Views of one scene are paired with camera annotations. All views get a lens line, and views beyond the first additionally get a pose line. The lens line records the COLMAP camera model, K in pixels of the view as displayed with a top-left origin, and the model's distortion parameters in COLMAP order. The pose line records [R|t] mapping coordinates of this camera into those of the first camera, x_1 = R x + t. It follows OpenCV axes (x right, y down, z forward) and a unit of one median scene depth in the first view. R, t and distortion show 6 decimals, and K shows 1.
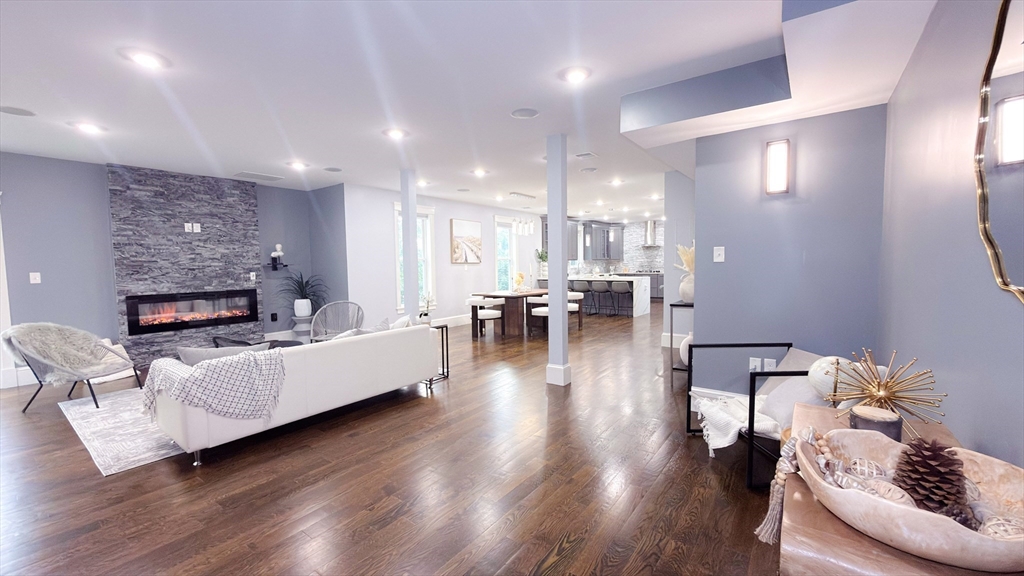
lens RADIAL K [[409.2, 0, 510.8], [0, 409.2, 289.7], [0, 0, 1]] dist [0.001275, -0.000282]
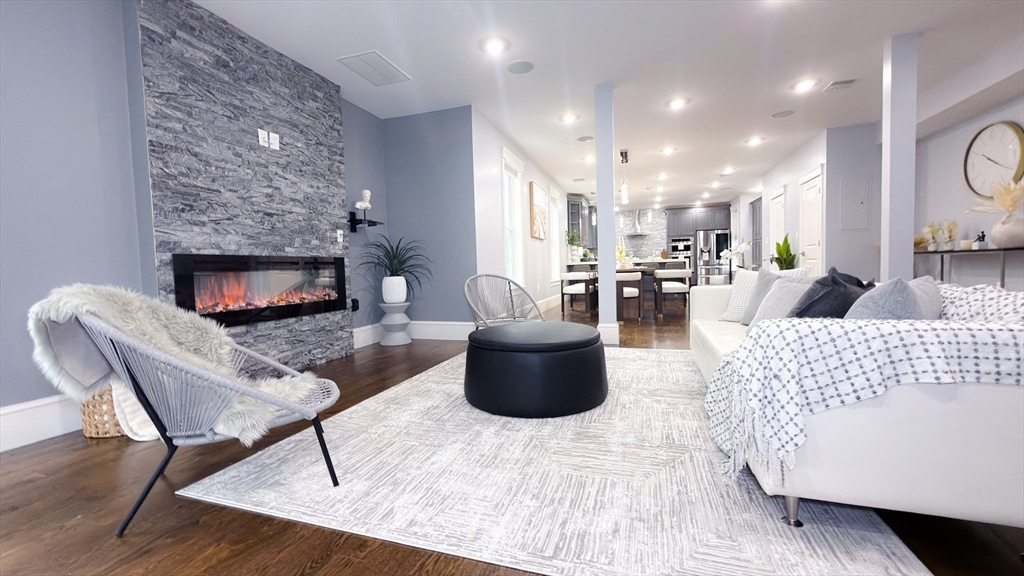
lens RADIAL K [[409.2, 0, 510.8], [0, 409.2, 289.1], [0, 0, 1]] dist [0.001275, -0.000282]
pose [[0.947584, -0.028075, 0.318270, -0.586297], [0.035017, 0.999257, -0.016110, 0.065379], [-0.317581, 0.026410, 0.947863, 0.337081]]
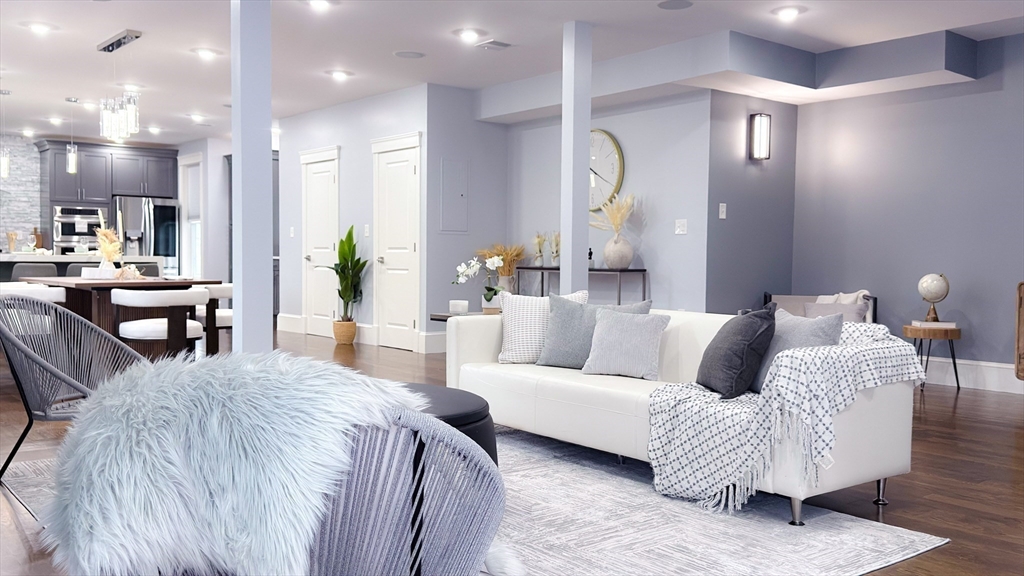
lens RADIAL K [[895.5, 0, 507.6], [0, 895.5, 301.4], [0, 0, 1]] dist [0.060700, -0.041742]
pose [[0.246511, -0.028083, 0.968733, -0.933092], [0.046953, 0.998752, 0.017005, 0.037929], [-0.968002, 0.041293, 0.247522, 0.514637]]
